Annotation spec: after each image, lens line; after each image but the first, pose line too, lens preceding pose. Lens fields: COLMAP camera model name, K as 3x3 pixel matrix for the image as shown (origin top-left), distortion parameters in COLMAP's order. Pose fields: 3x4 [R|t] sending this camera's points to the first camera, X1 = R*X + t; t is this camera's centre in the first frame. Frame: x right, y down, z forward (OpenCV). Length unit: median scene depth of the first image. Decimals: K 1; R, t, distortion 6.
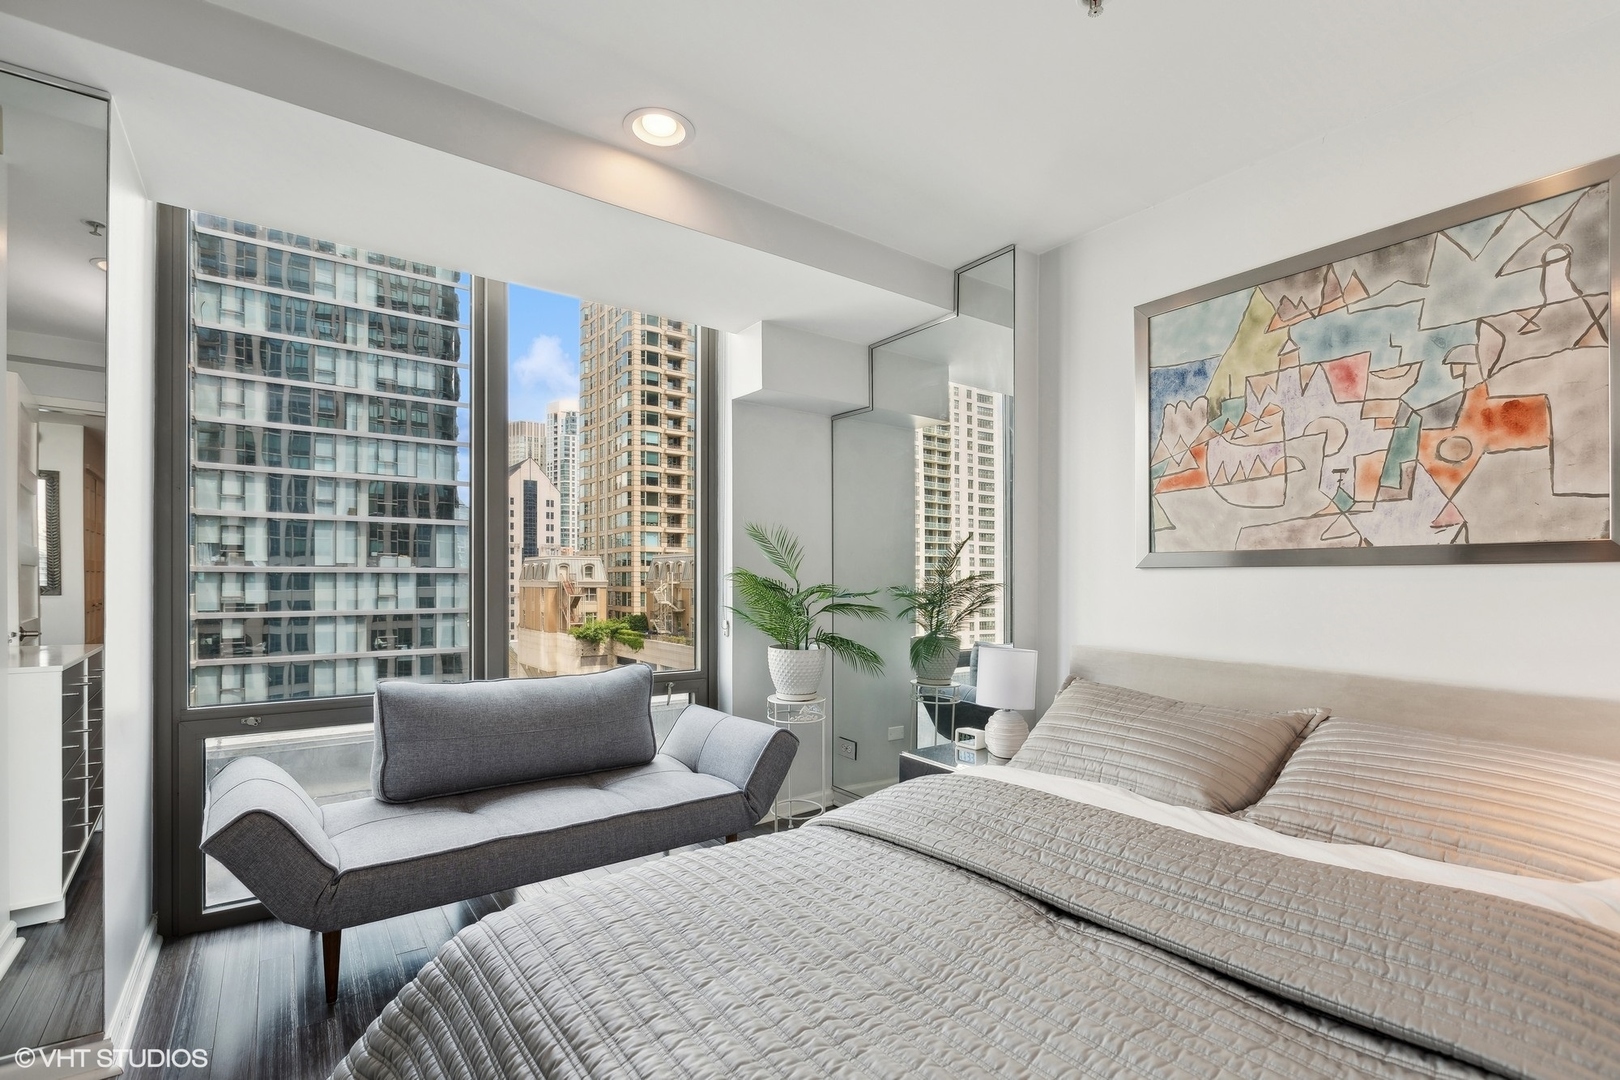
lens RADIAL K [[742.9, 0, 828.9], [0, 742.9, 593.4], [0, 0, 1]] dist [-0.004415, 0.001174]
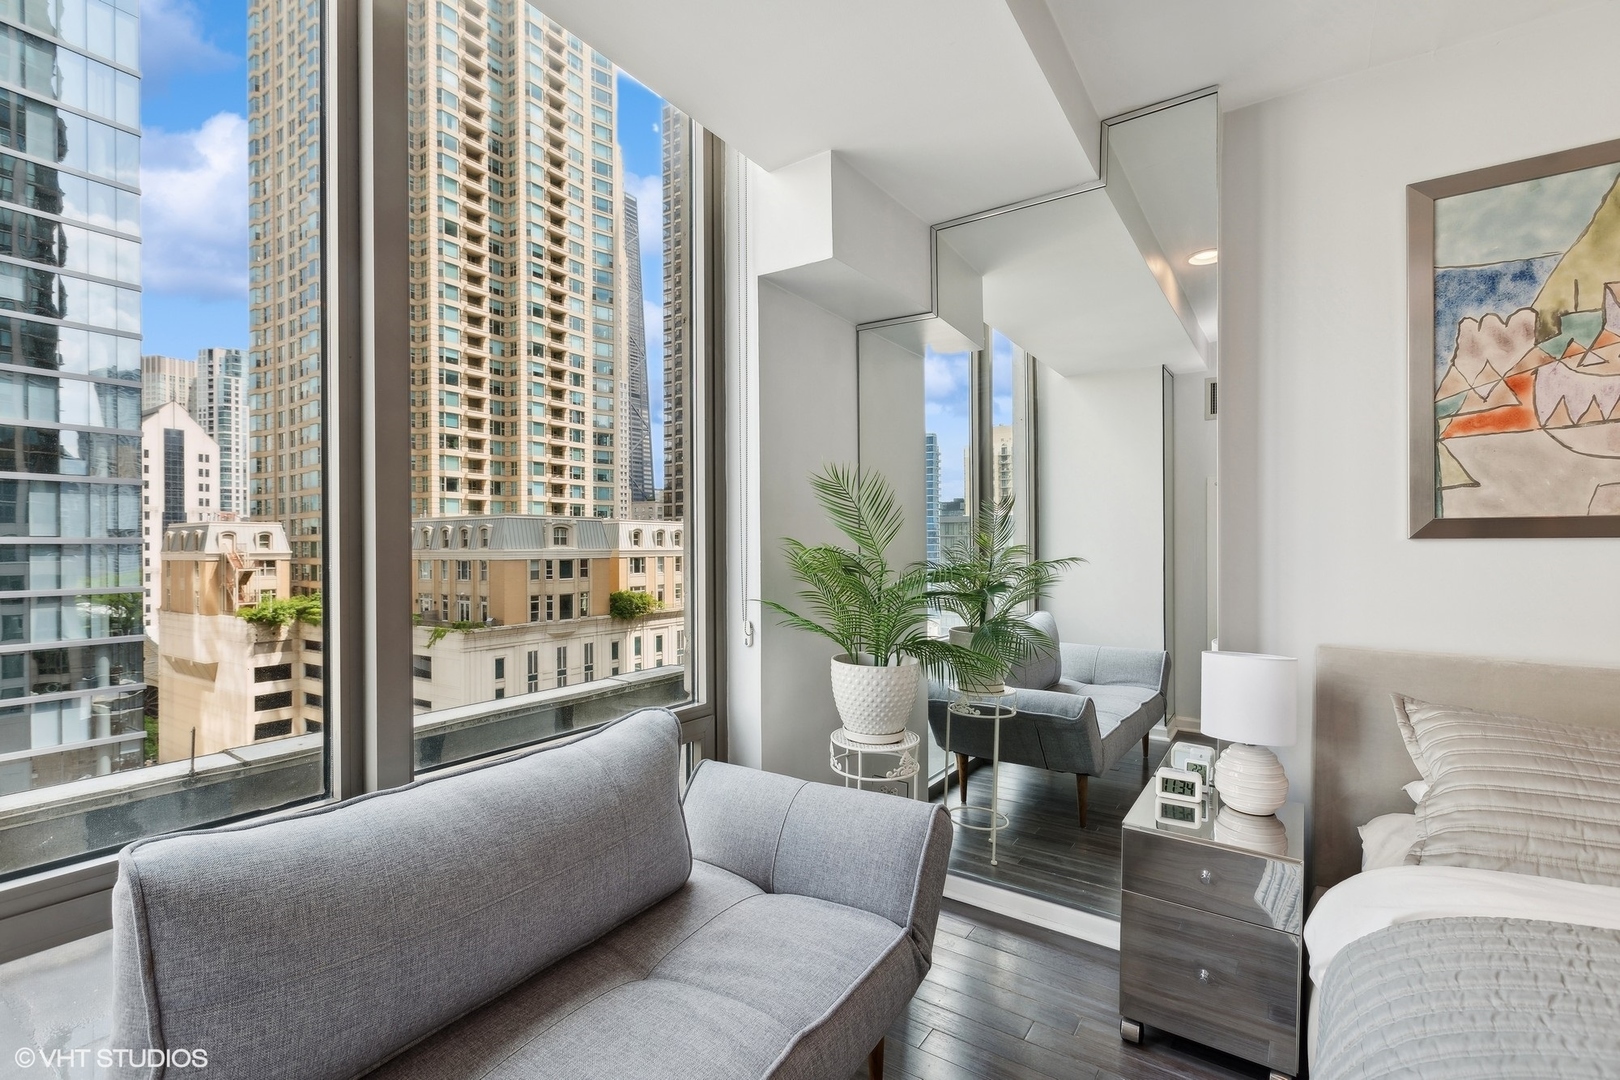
lens RADIAL K [[742.9, 0, 836.3], [0, 742.9, 555.1], [0, 0, 1]] dist [-0.004415, 0.001174]
pose [[0.941261, -0.012654, 0.337441, -0.382467], [0.015111, 0.999875, -0.004654, -0.023465], [-0.337340, 0.009479, 0.941335, 0.508728]]
